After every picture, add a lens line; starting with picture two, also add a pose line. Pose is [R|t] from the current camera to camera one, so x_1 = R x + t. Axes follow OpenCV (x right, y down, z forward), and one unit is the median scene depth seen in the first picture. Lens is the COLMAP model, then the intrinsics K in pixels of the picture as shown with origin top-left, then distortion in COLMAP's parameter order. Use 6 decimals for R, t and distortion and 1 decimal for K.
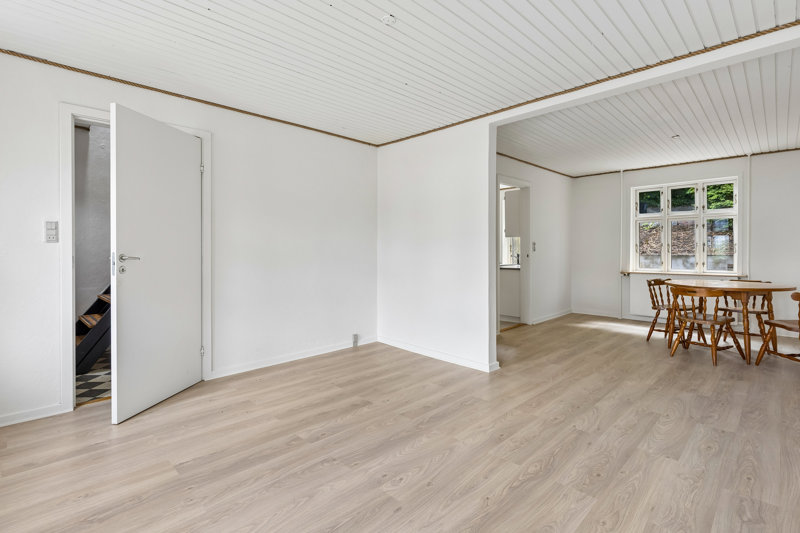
lens RADIAL K [[389.6, 0, 400.6], [0, 389.6, 251.8], [0, 0, 1]] dist [-0.001448, -0.000236]
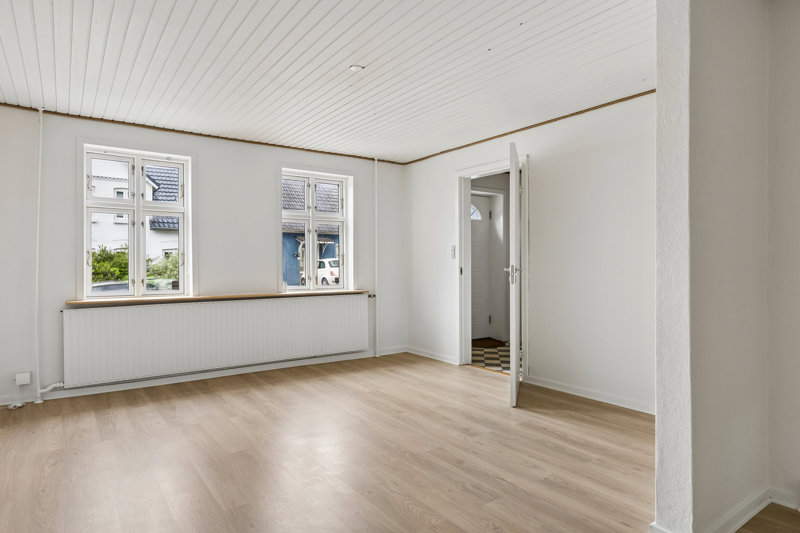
lens RADIAL K [[471.4, 0, 400.0], [0, 471.4, 266.5], [0, 0, 1]] dist [-0.000707, -0.000245]
pose [[-0.169556, 0.009436, -0.985475, 1.062500], [0.000527, 0.999955, 0.009484, -0.009847], [0.985520, 0.001088, -0.169554, 1.072559]]
